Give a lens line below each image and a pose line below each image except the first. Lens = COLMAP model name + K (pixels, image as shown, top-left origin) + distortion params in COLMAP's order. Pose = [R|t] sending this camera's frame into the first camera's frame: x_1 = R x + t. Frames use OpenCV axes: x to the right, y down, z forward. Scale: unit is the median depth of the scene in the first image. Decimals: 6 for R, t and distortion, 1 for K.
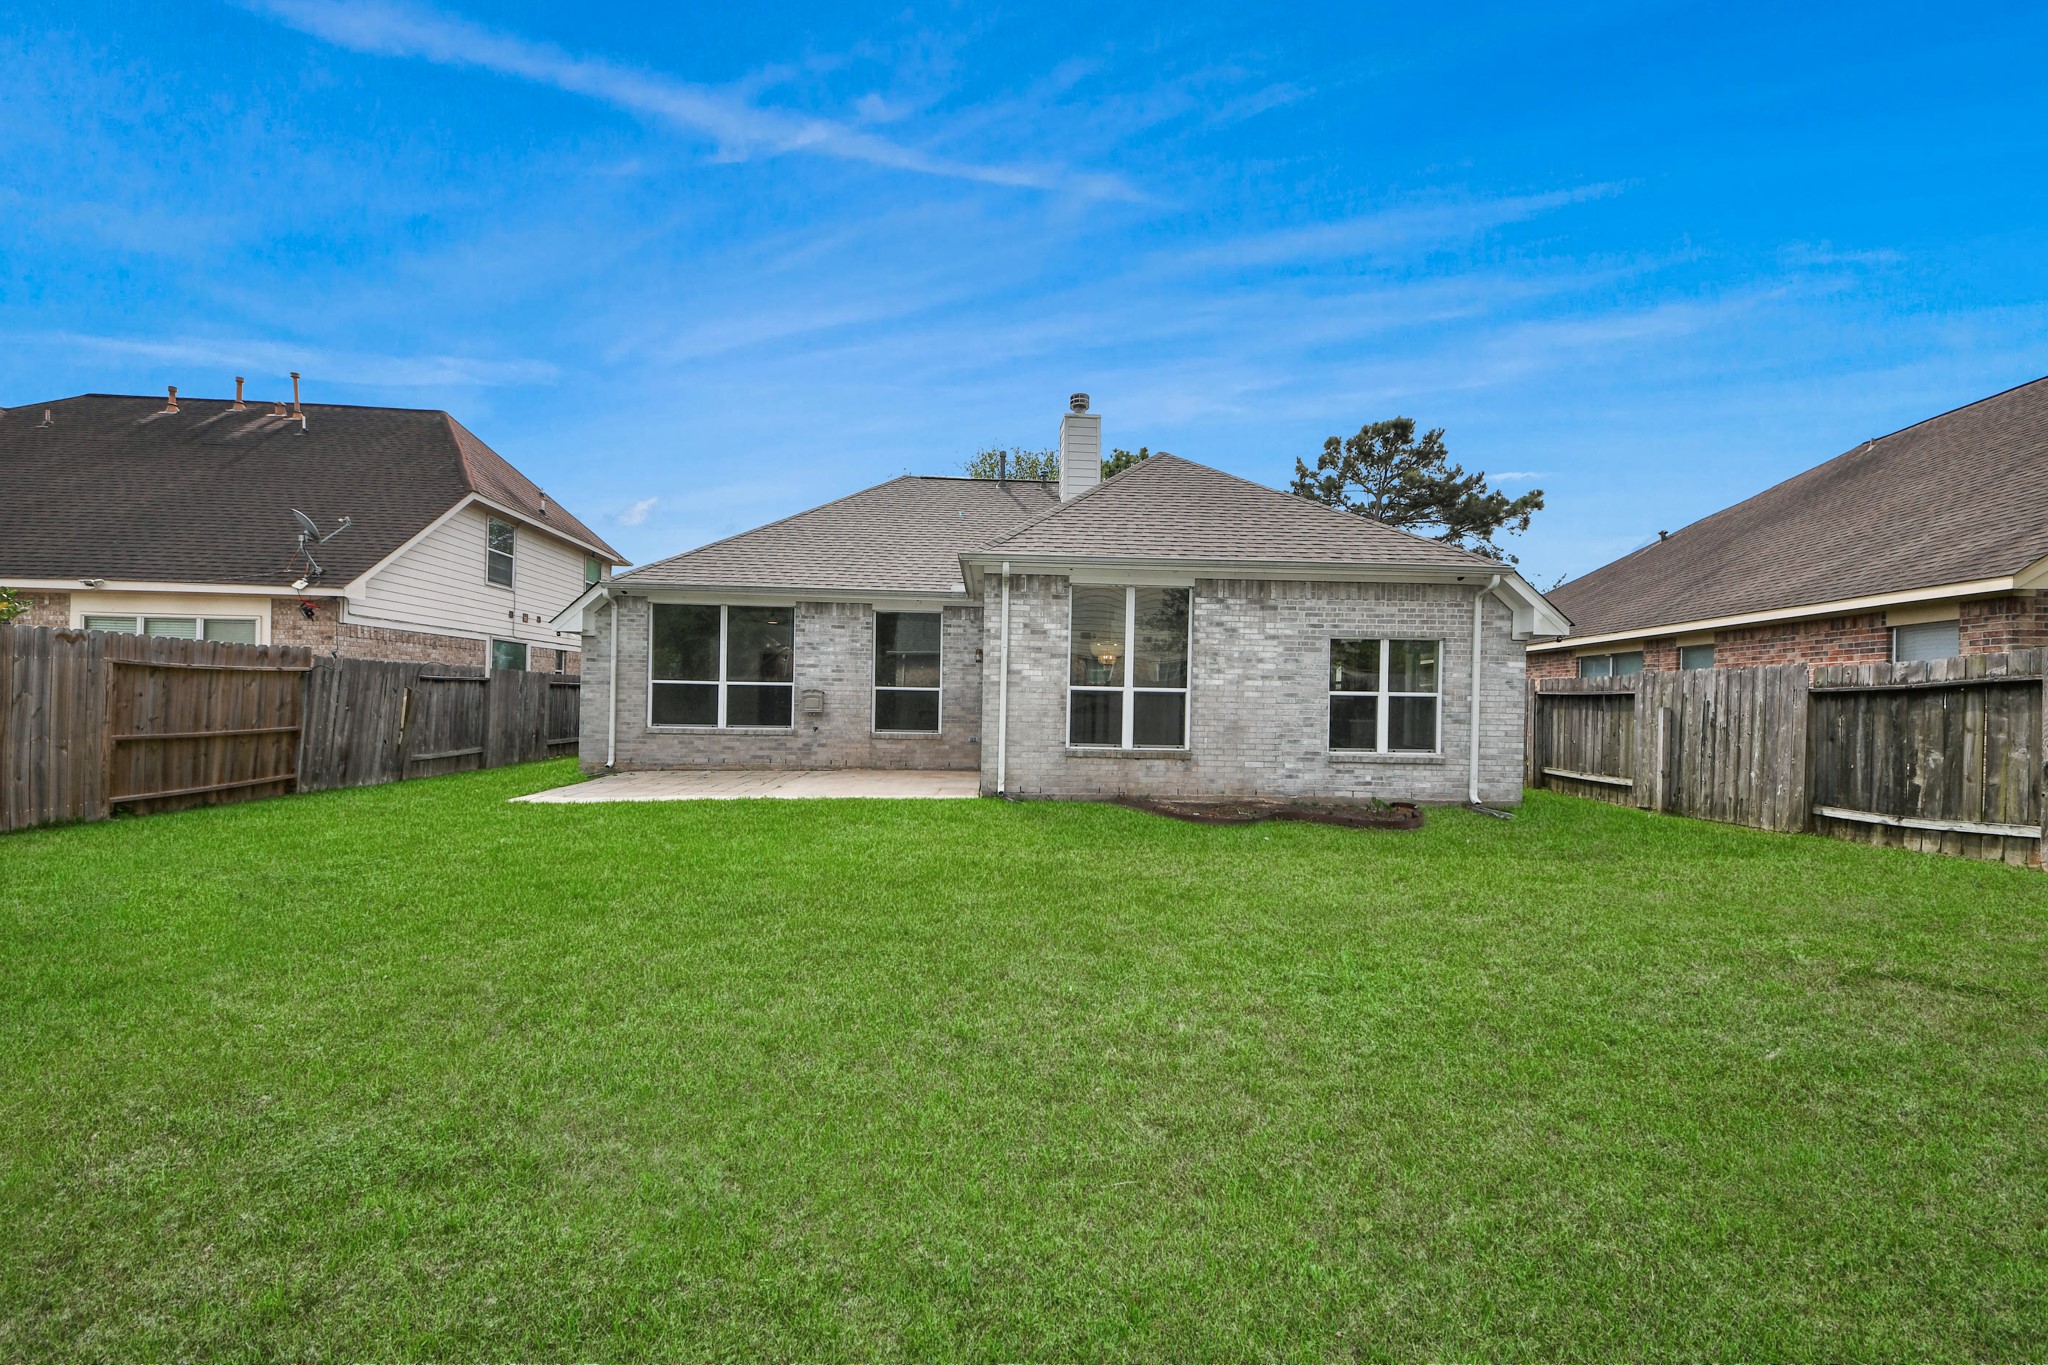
lens RADIAL K [[733.0, 0, 997.9], [0, 733.0, 681.2], [0, 0, 1]] dist [0.013854, -0.000161]
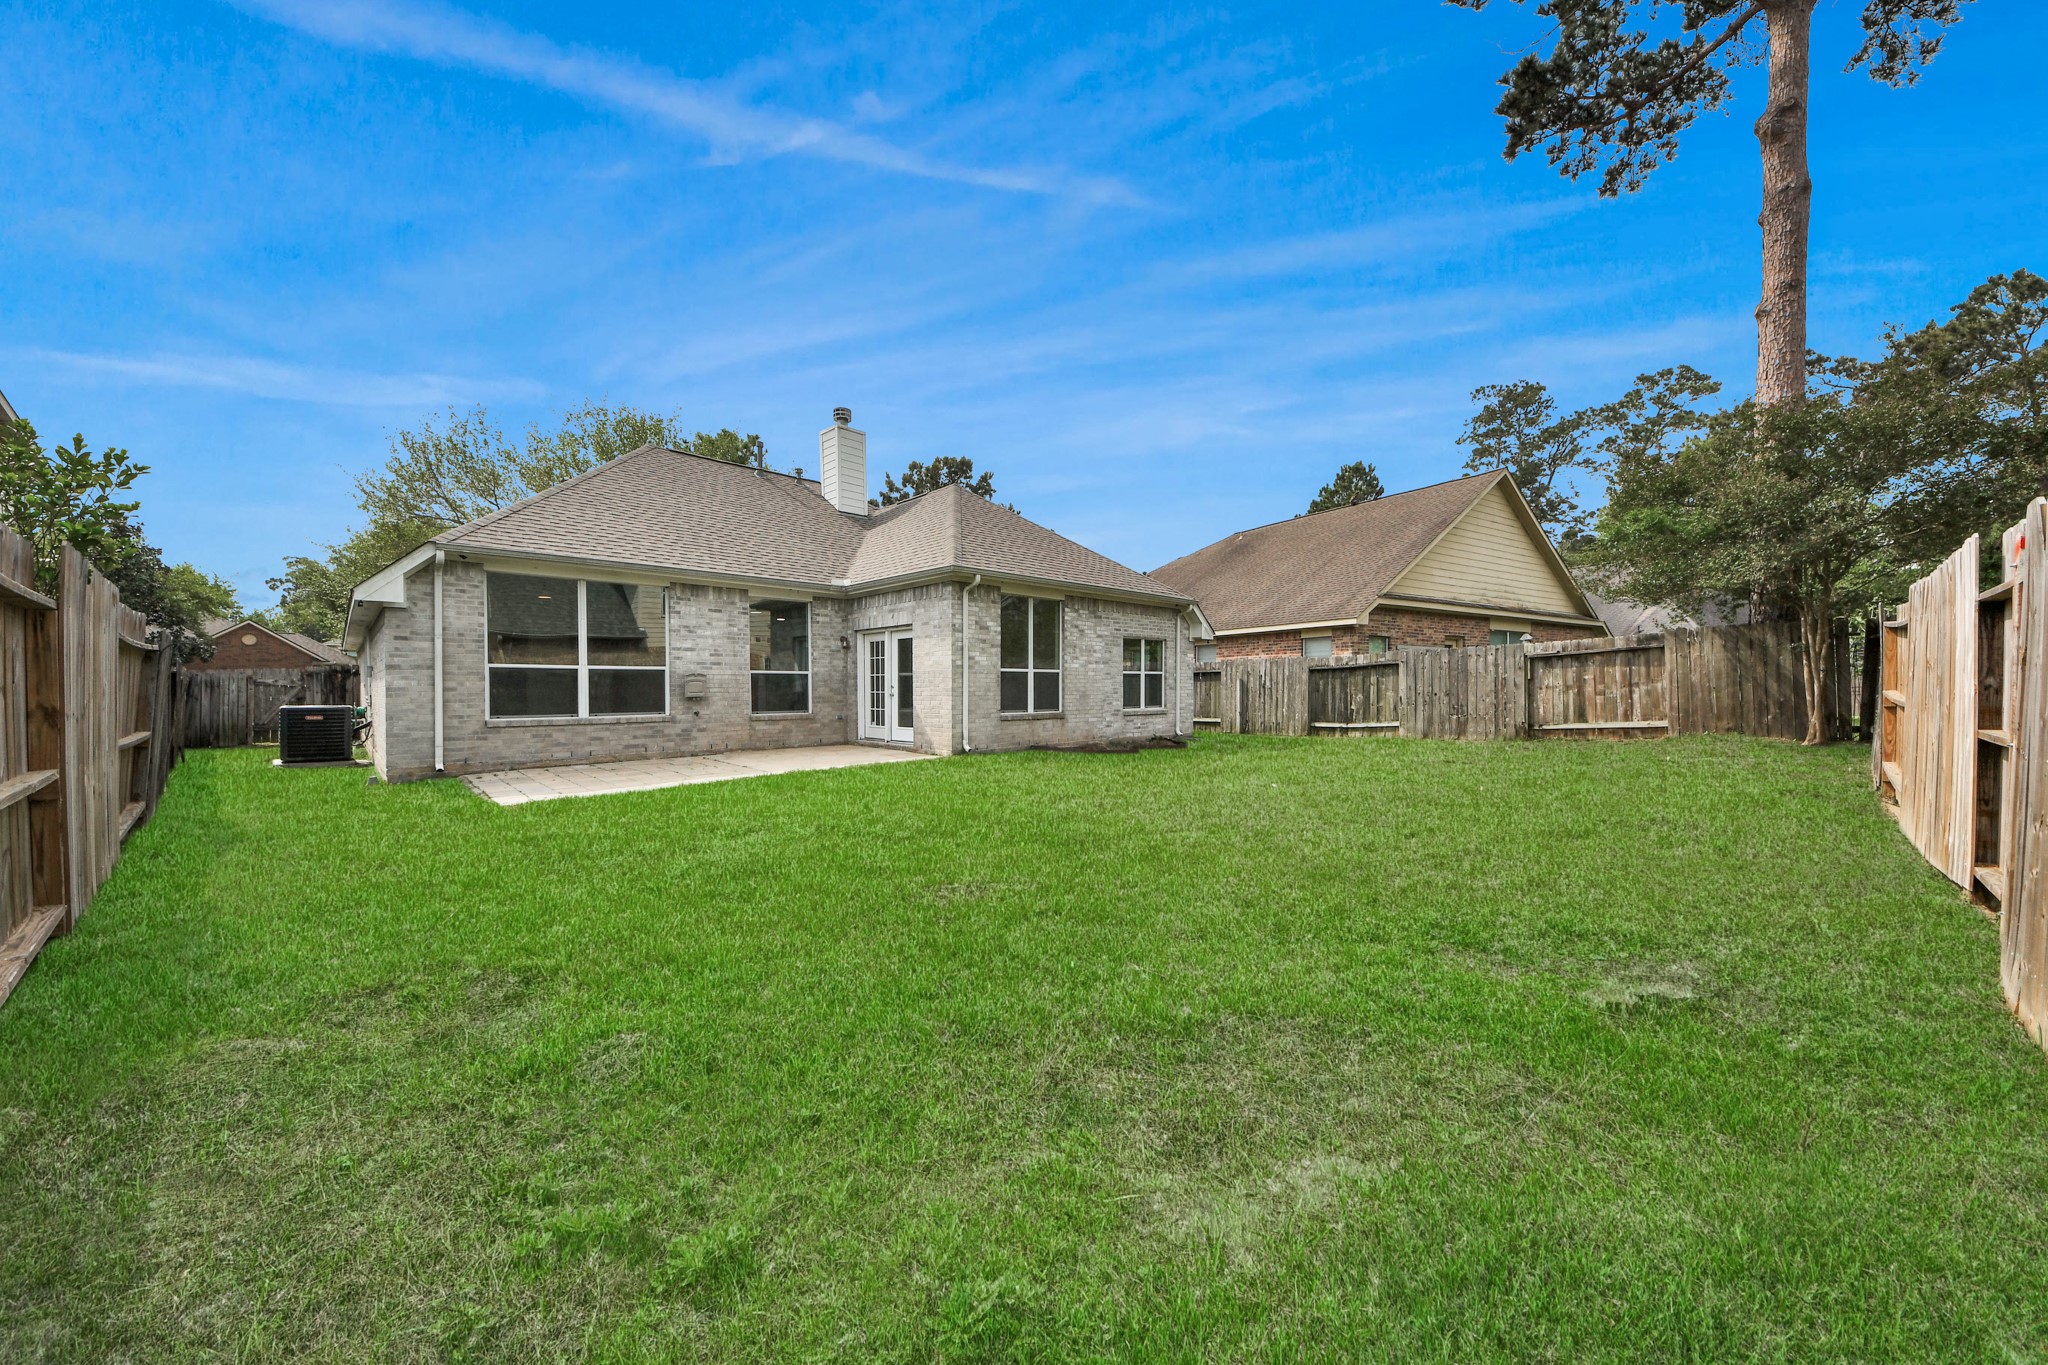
lens RADIAL K [[733.0, 0, 997.9], [0, 733.0, 681.2], [0, 0, 1]] dist [0.013854, -0.000161]
pose [[0.759628, -0.015538, 0.650172, -0.747105], [0.000981, 0.999741, 0.022747, -0.000702], [-0.650357, -0.016641, 0.759447, -0.017406]]
